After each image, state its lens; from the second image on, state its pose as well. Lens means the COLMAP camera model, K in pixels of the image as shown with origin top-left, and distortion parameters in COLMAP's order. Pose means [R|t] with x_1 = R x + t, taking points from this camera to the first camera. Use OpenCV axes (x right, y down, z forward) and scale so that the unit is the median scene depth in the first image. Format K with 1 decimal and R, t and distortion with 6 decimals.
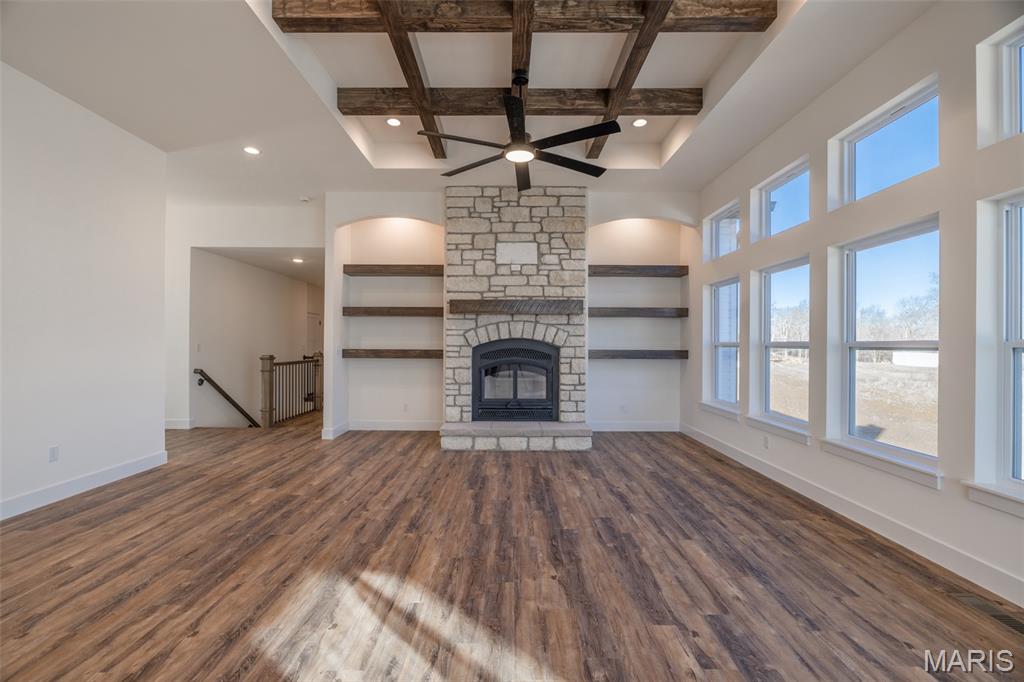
lens RADIAL K [[432.4, 0, 505.0], [0, 432.4, 339.0], [0, 0, 1]] dist [0.002806, -0.000506]
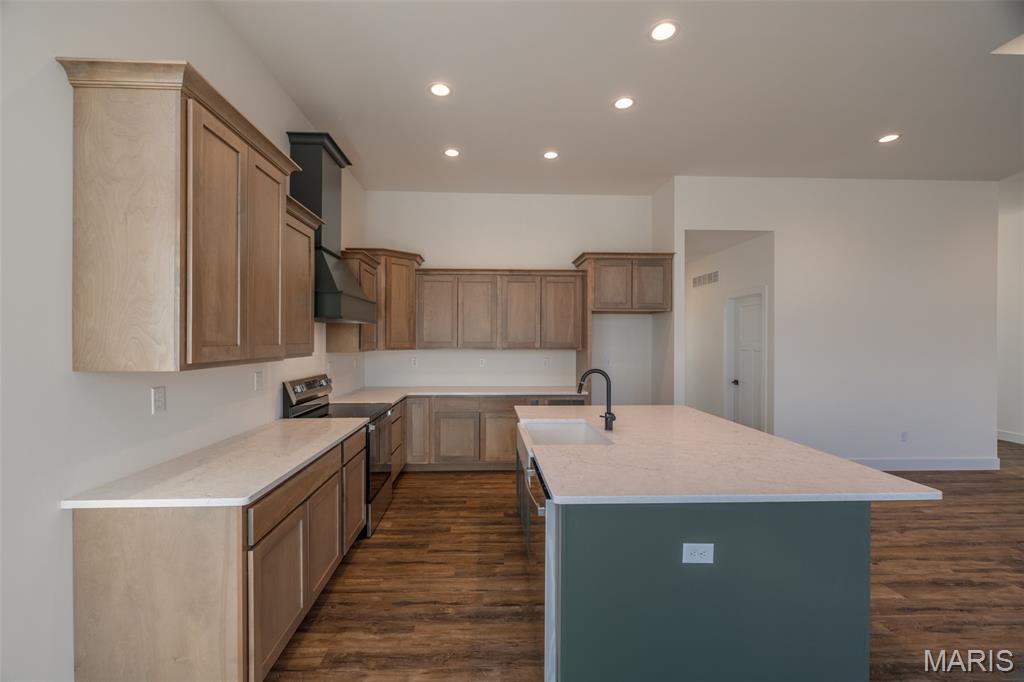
lens RADIAL K [[441.4, 0, 503.1], [0, 441.4, 344.1], [0, 0, 1]] dist [0.001944, -0.004826]
pose [[0.061869, 0.002903, -0.998080, 0.216492], [0.008794, 0.999955, 0.003454, -0.031574], [0.998046, -0.008991, 0.061841, -0.278362]]
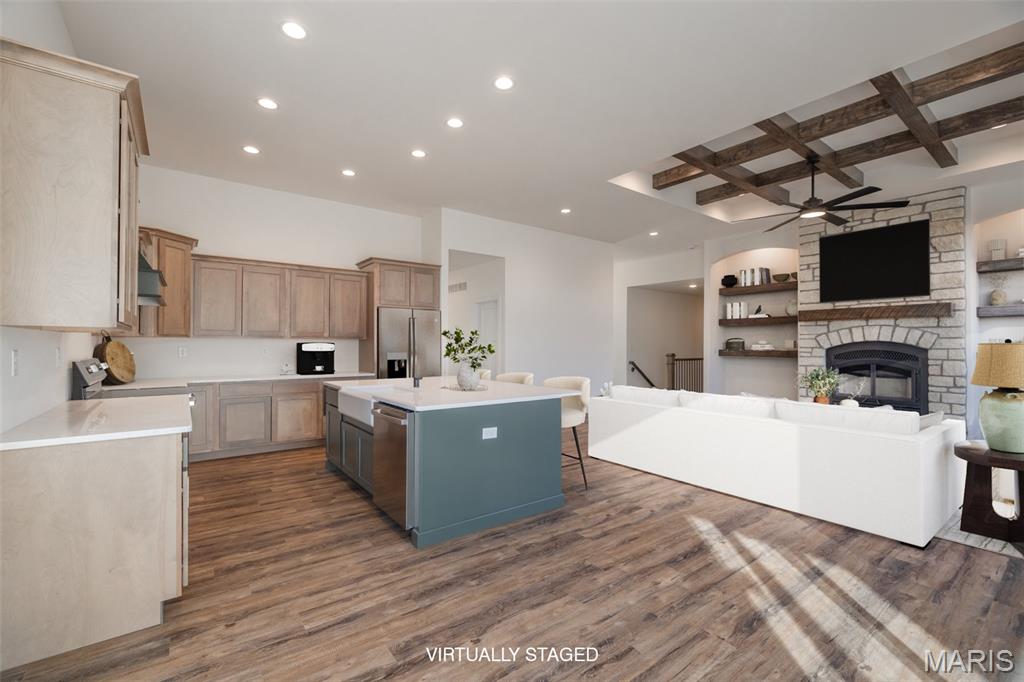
lens RADIAL K [[432.4, 0, 489.6], [0, 432.4, 340.6], [0, 0, 1]] dist [0.002806, -0.000506]
pose [[0.576502, -0.008599, -0.817050, 0.369049], [0.003795, 0.999962, -0.007847, 0.002179], [0.817087, 0.001423, 0.576513, -0.441851]]
